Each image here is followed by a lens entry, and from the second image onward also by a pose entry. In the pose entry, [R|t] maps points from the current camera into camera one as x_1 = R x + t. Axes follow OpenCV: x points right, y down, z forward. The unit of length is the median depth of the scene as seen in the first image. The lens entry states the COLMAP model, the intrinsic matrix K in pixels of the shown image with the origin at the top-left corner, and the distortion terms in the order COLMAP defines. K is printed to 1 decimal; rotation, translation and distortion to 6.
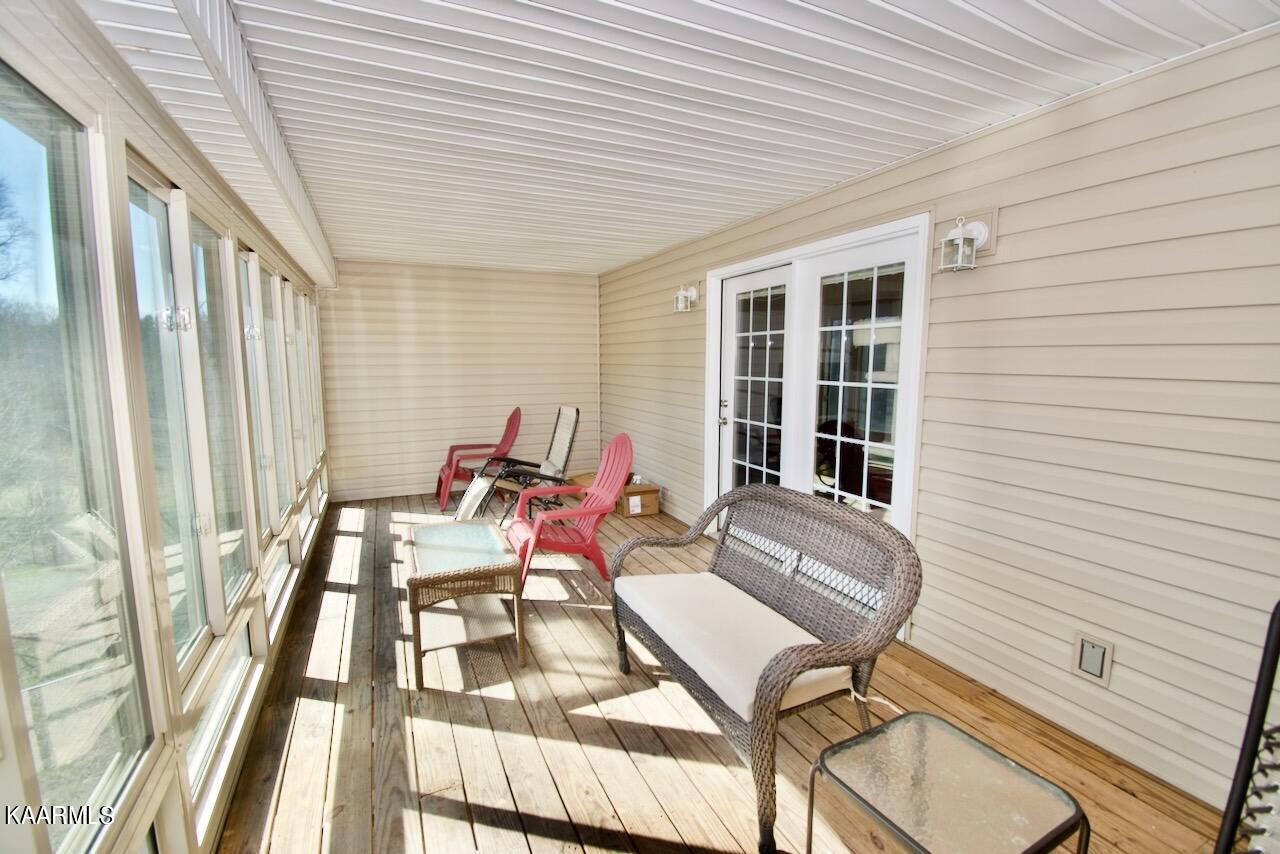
lens RADIAL K [[562.1, 0, 642.7], [0, 562.1, 425.1], [0, 0, 1]] dist [0.023738, -0.026506]
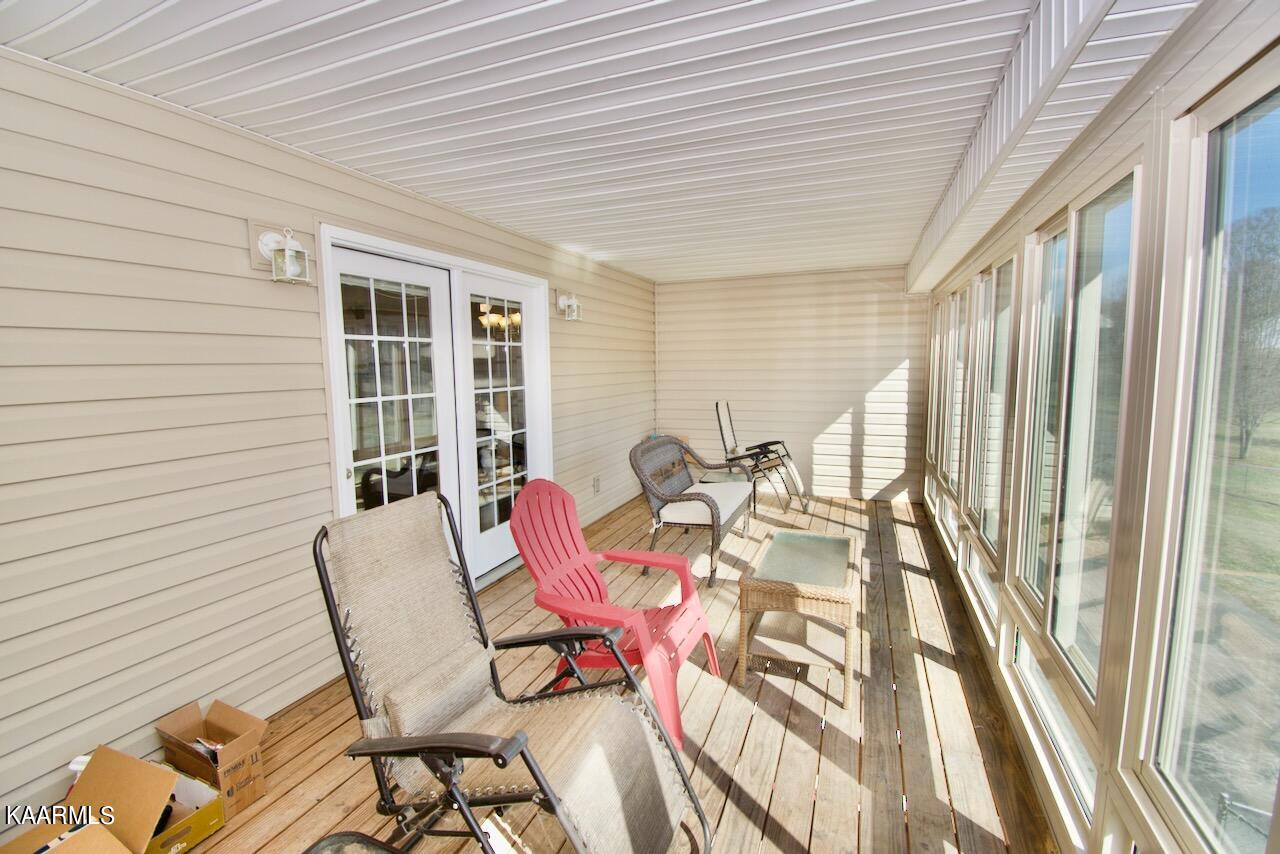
lens RADIAL K [[562.1, 0, 642.7], [0, 562.1, 425.1], [0, 0, 1]] dist [0.023738, -0.026506]
pose [[-0.686974, -0.064593, 0.723806, -0.722950], [0.105692, 0.976569, 0.187463, -0.190331], [-0.718955, 0.205282, -0.664051, 1.573199]]
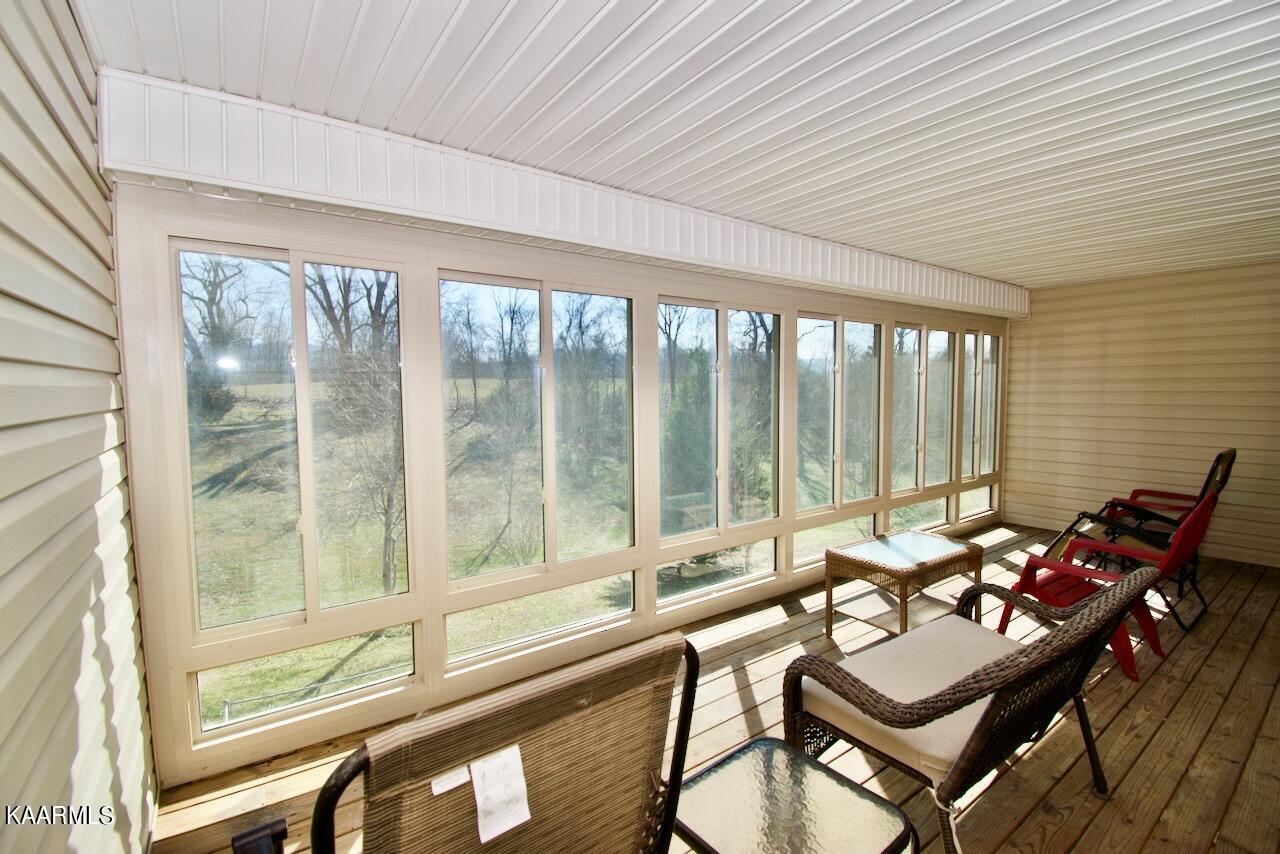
lens RADIAL K [[562.1, 0, 642.7], [0, 562.1, 425.1], [0, 0, 1]] dist [0.023738, -0.026506]
pose [[0.189767, 0.064032, -0.979739, 0.583801], [-0.109145, 0.993062, 0.043763, -0.023404], [0.975744, 0.098629, 0.195439, 0.207653]]
